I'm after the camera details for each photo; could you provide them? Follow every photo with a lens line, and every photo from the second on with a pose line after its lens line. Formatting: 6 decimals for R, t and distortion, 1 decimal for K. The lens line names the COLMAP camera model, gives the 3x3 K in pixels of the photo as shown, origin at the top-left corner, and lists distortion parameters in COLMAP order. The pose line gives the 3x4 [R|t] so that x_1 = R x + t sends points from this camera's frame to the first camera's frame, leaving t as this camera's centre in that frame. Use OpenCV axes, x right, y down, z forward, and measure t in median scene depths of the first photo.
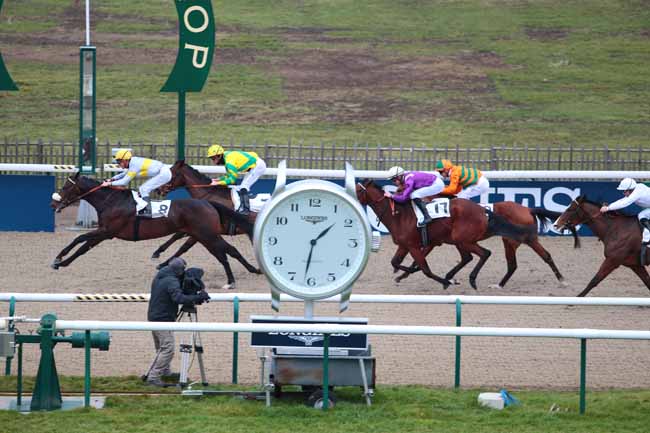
lens RADIAL K [[4841.9, 0, 330.8], [0, 4841.9, 215.6], [0, 0, 1]] dist [1.475497, 0.000000]
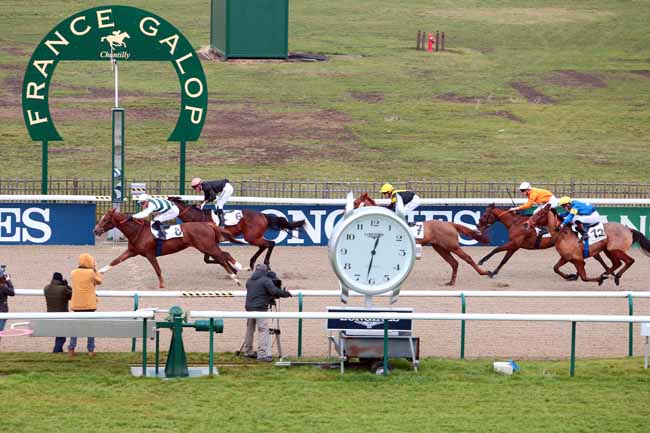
lens RADIAL K [[3590.4, 0, 321.8], [0, 3590.4, 218.3], [0, 0, 1]] dist [0.475171, 0.000000]
pose [[0.996469, -0.005347, 0.083785, -0.101640], [0.005615, 0.999980, -0.002957, -0.001132], [-0.083768, 0.003417, 0.996479, -0.001392]]
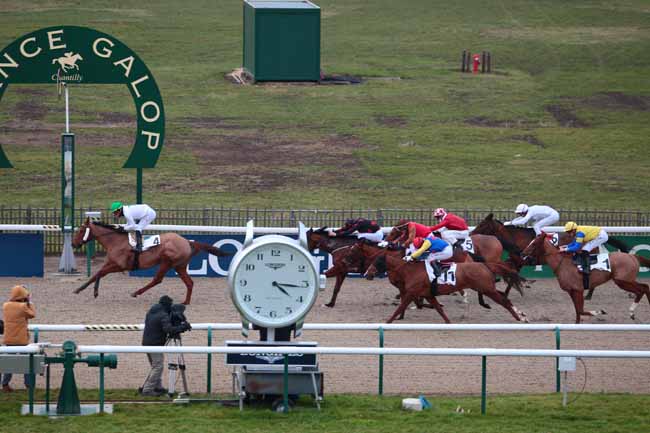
lens RADIAL K [[3751.6, 0, 322.9], [0, 3751.6, 219.2], [0, 0, 1]] dist [0.485086, 0.000000]
pose [[0.999035, -0.007471, 0.043285, -0.033735], [0.007963, 0.999906, -0.011193, -0.000322], [-0.043197, 0.011527, 0.999000, -0.000796]]
